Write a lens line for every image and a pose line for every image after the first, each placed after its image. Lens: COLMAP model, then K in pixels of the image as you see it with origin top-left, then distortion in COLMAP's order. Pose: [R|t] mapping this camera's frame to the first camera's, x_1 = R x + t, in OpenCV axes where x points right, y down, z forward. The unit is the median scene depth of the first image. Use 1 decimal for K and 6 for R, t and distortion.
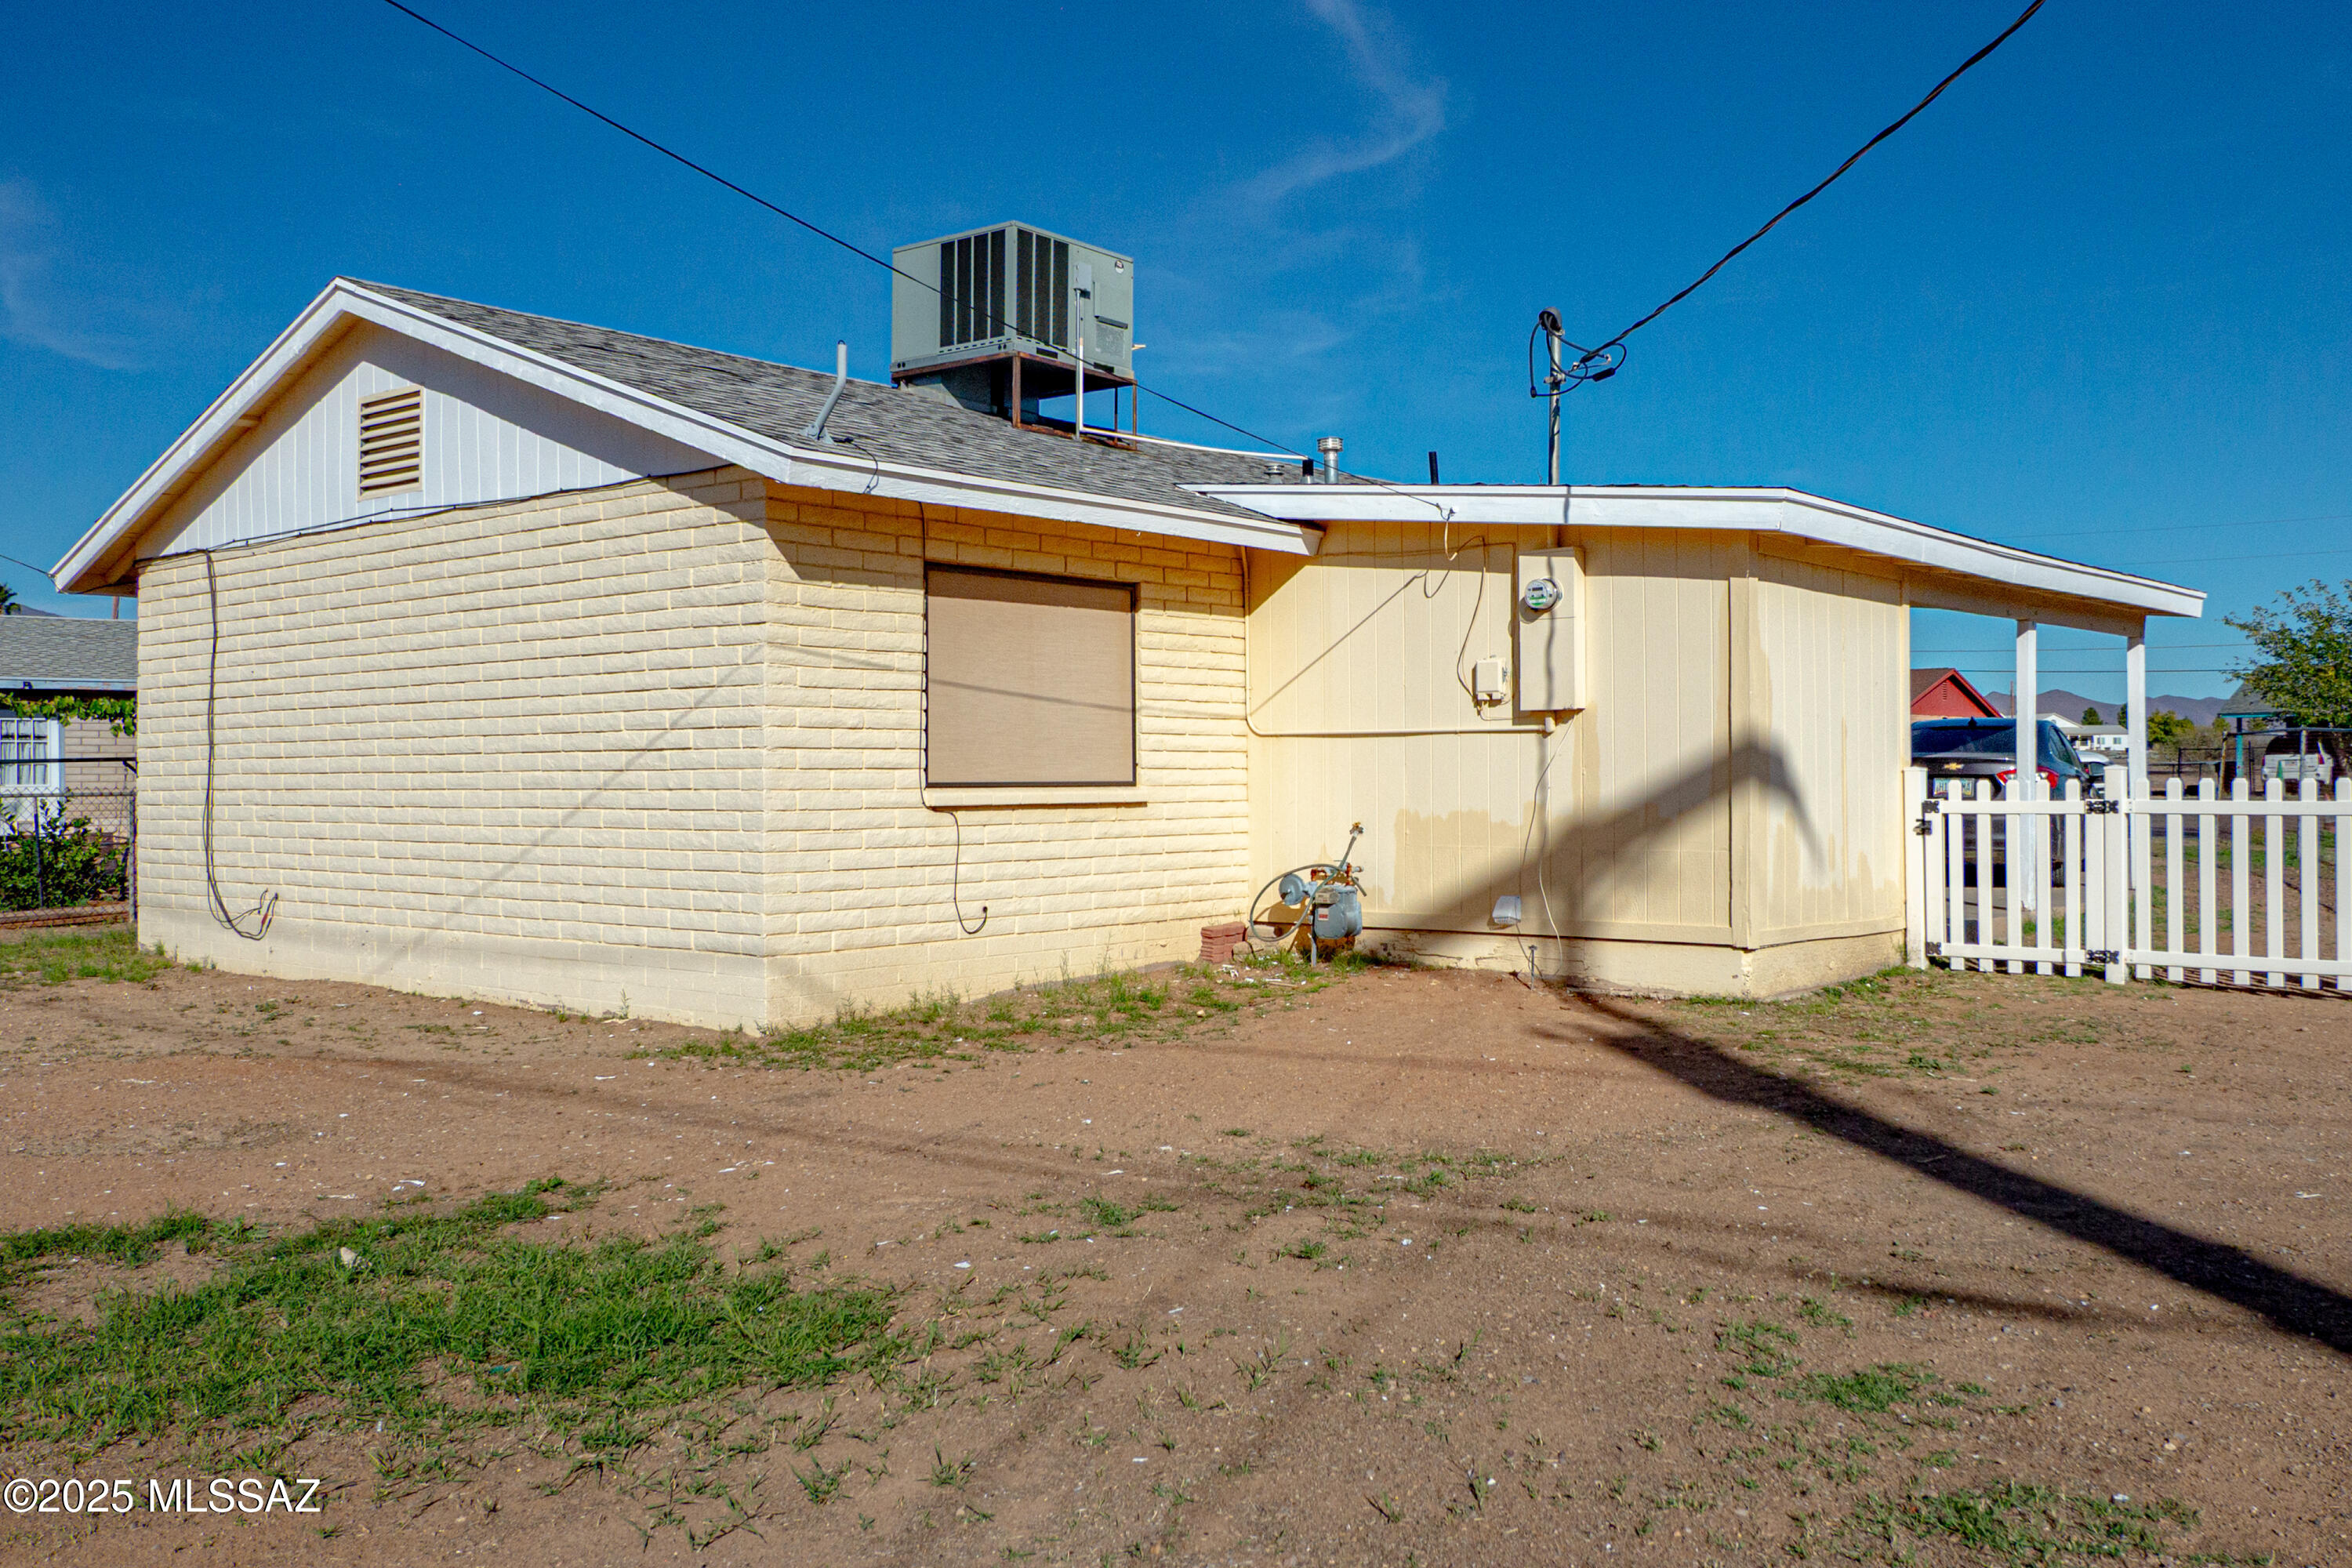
lens RADIAL K [[2082.0, 0, 1175.6], [0, 2082.0, 788.2], [0, 0, 1]] dist [0.009647, 0.001578]
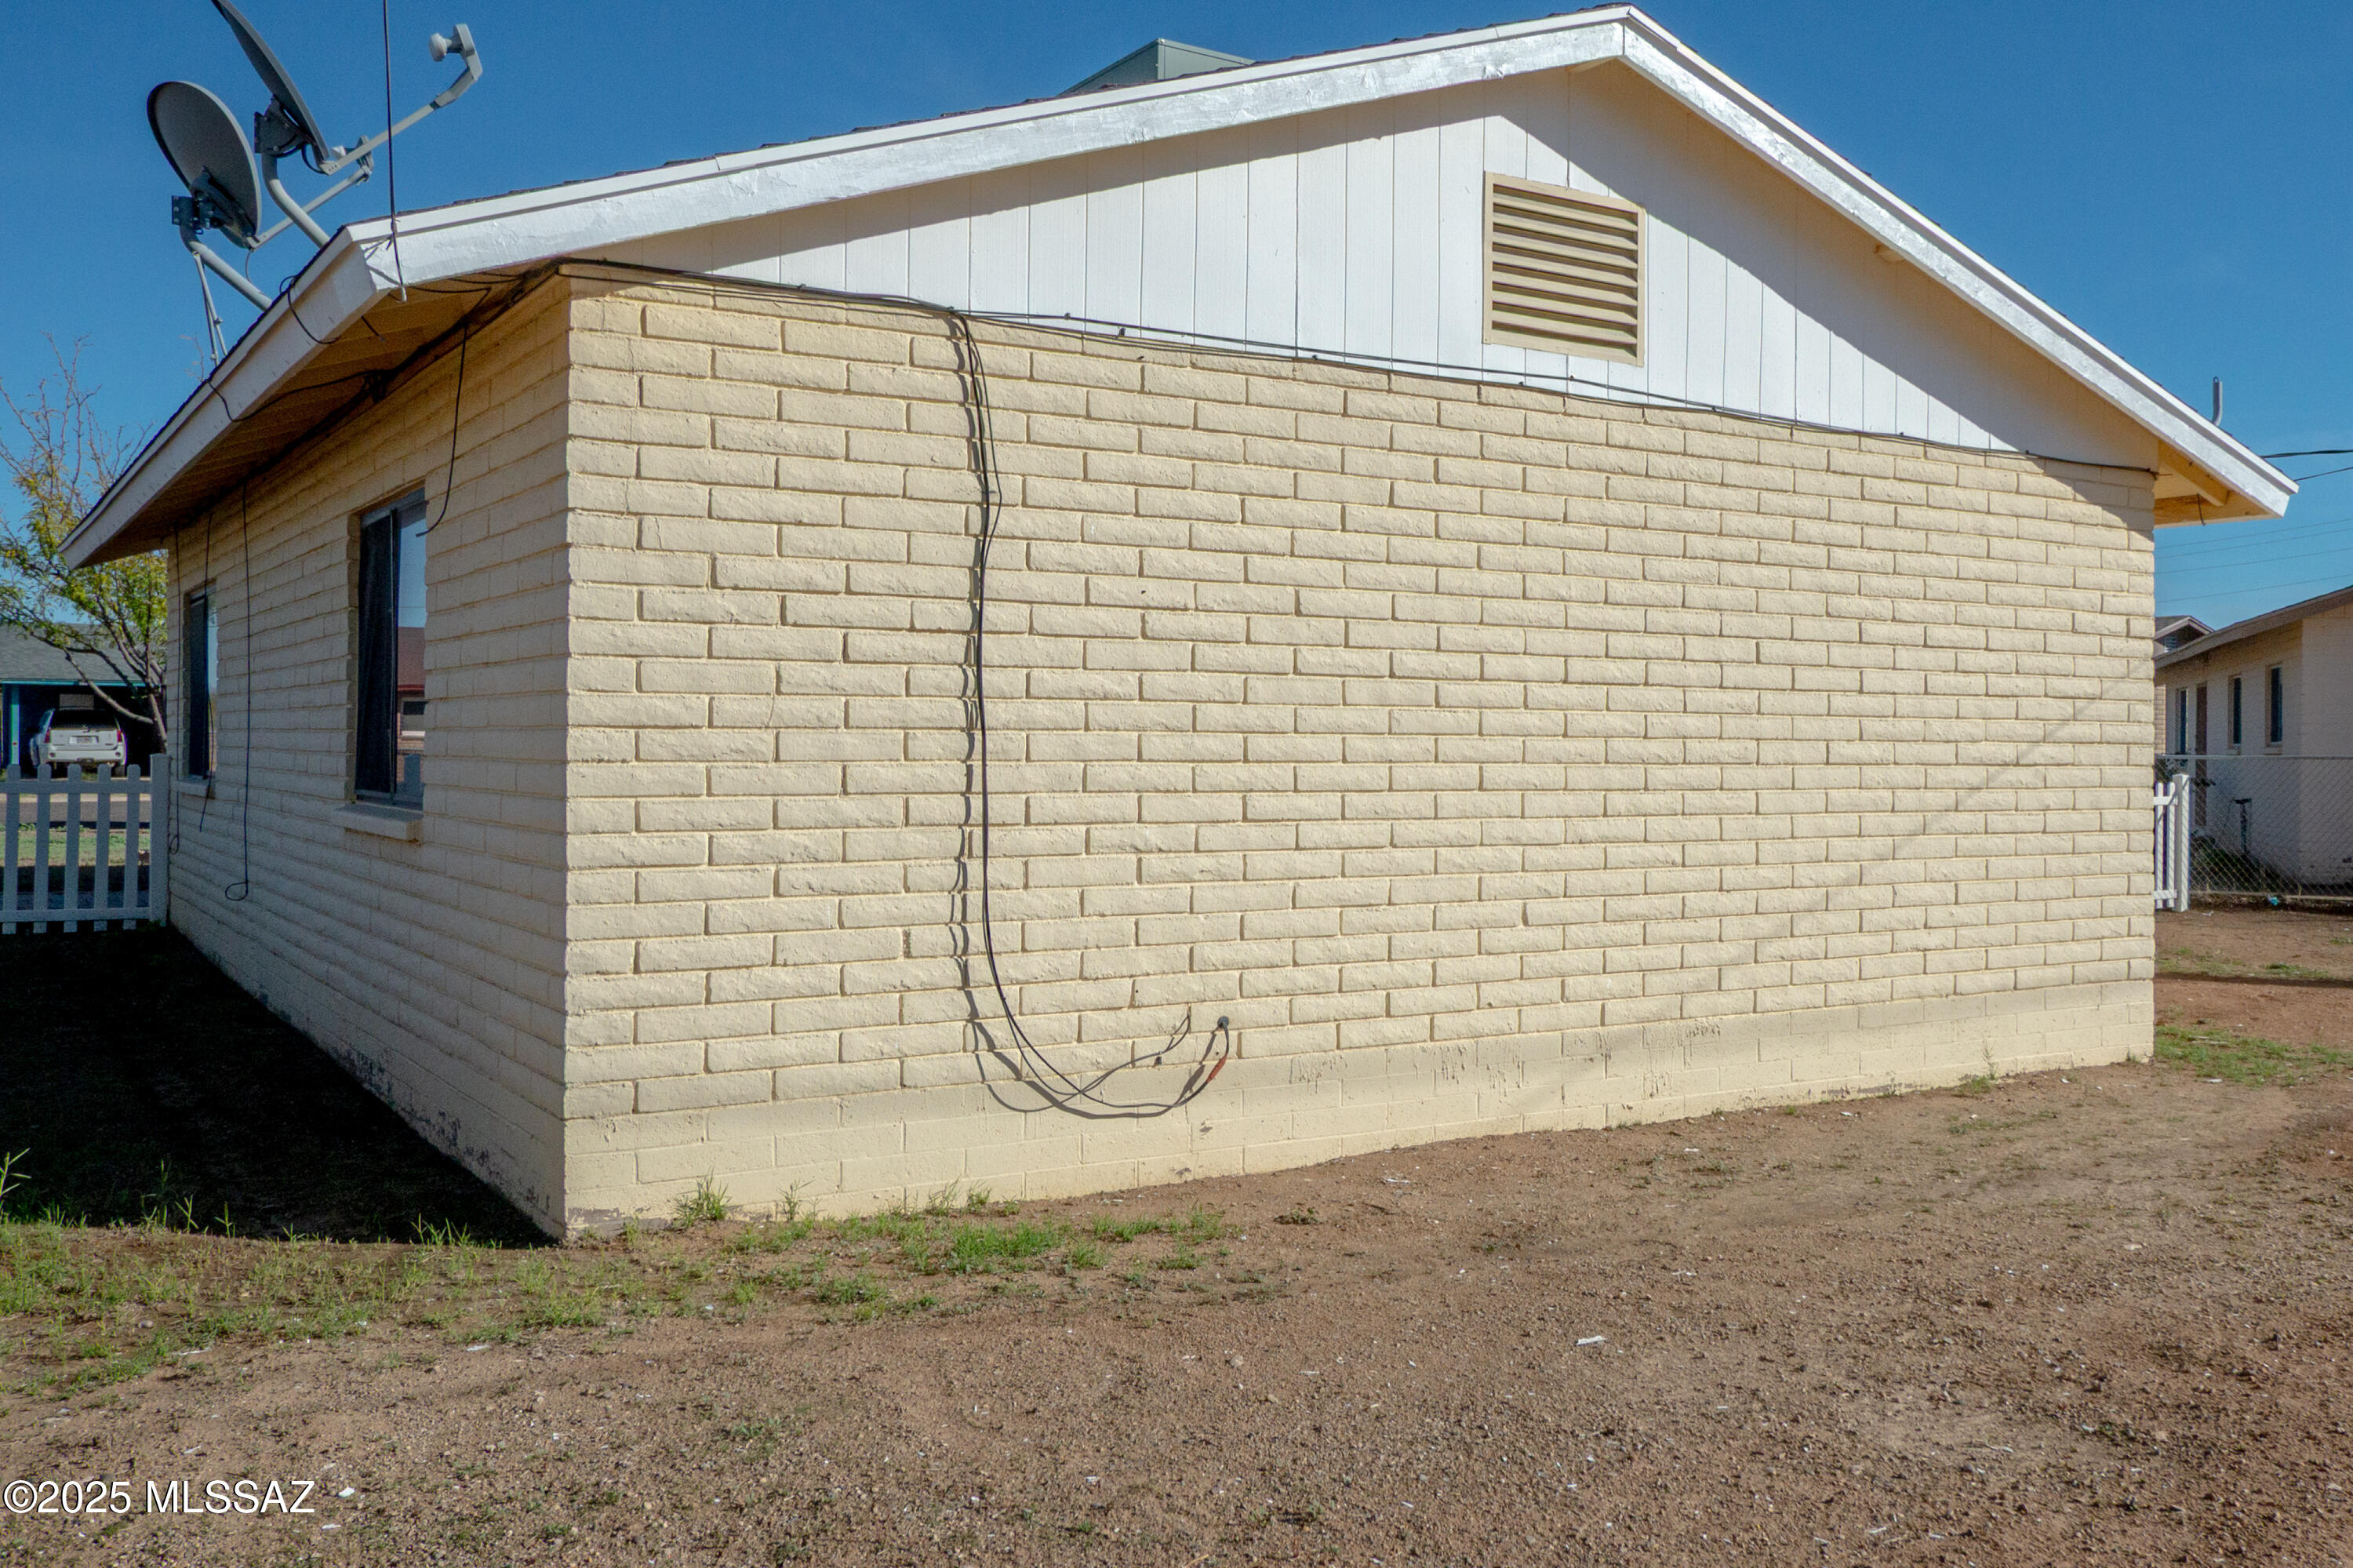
lens RADIAL K [[2010.9, 0, 1175.7], [0, 2010.9, 769.5], [0, 0, 1]] dist [-0.009376, -0.000053]
pose [[0.301035, -0.013743, 0.953514, -1.012880], [-0.010587, 0.999786, 0.017752, -0.024093], [-0.953554, -0.015439, 0.300826, 0.941771]]
